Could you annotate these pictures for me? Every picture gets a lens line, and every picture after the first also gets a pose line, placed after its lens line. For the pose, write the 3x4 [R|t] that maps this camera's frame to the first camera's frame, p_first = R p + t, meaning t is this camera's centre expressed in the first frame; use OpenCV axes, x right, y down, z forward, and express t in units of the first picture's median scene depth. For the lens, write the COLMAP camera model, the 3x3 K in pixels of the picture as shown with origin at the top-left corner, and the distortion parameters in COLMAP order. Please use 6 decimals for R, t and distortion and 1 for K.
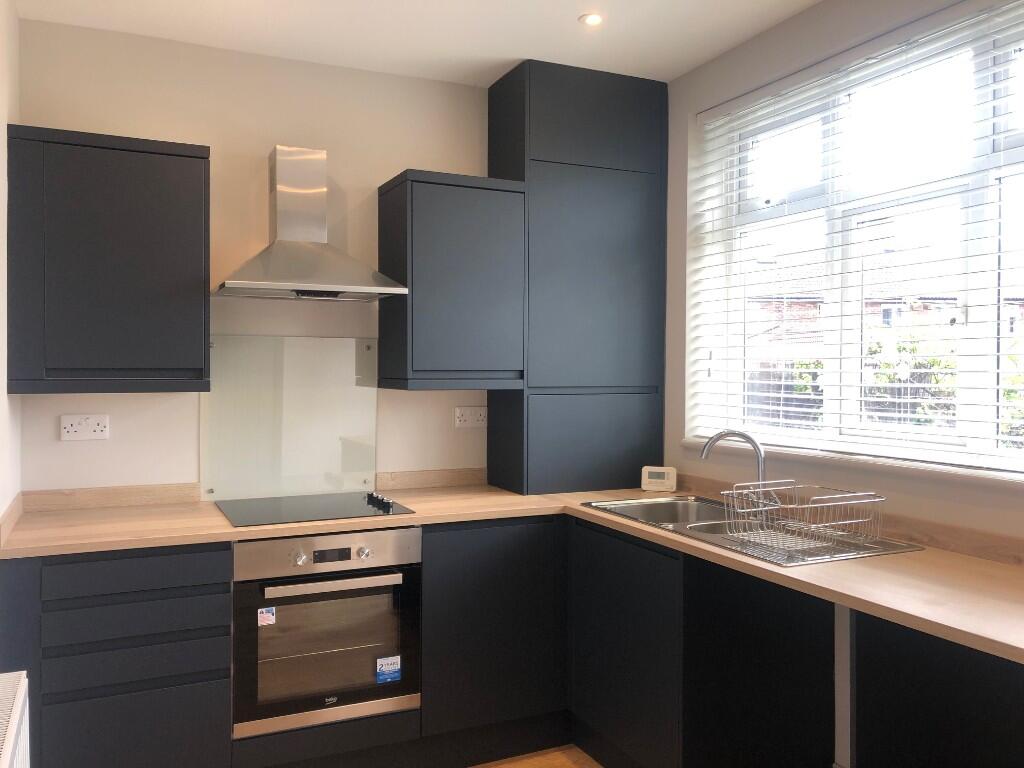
lens RADIAL K [[830.2, 0, 512.0], [0, 830.2, 384.0], [0, 0, 1]] dist [0.046574, -0.061870]
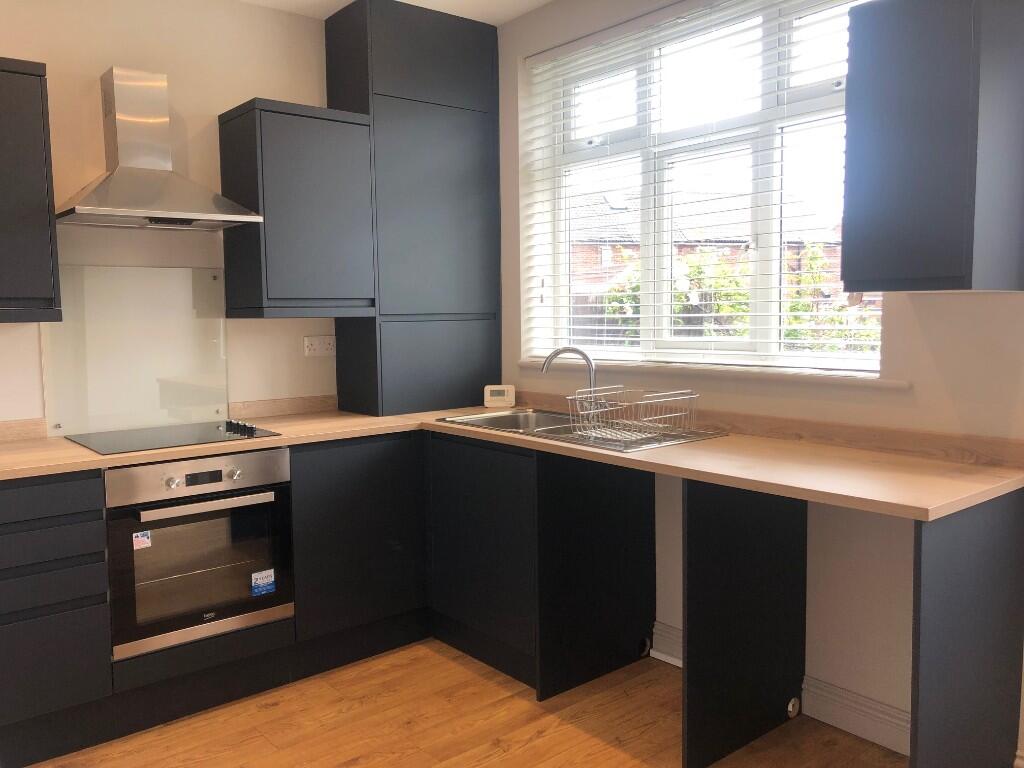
lens RADIAL K [[830.2, 0, 512.0], [0, 830.2, 384.0], [0, 0, 1]] dist [0.046574, -0.061870]
pose [[0.969123, -0.040231, 0.243273, -0.082608], [0.023974, 0.997299, 0.069421, 0.024151], [-0.245409, -0.061446, 0.967470, -0.074459]]
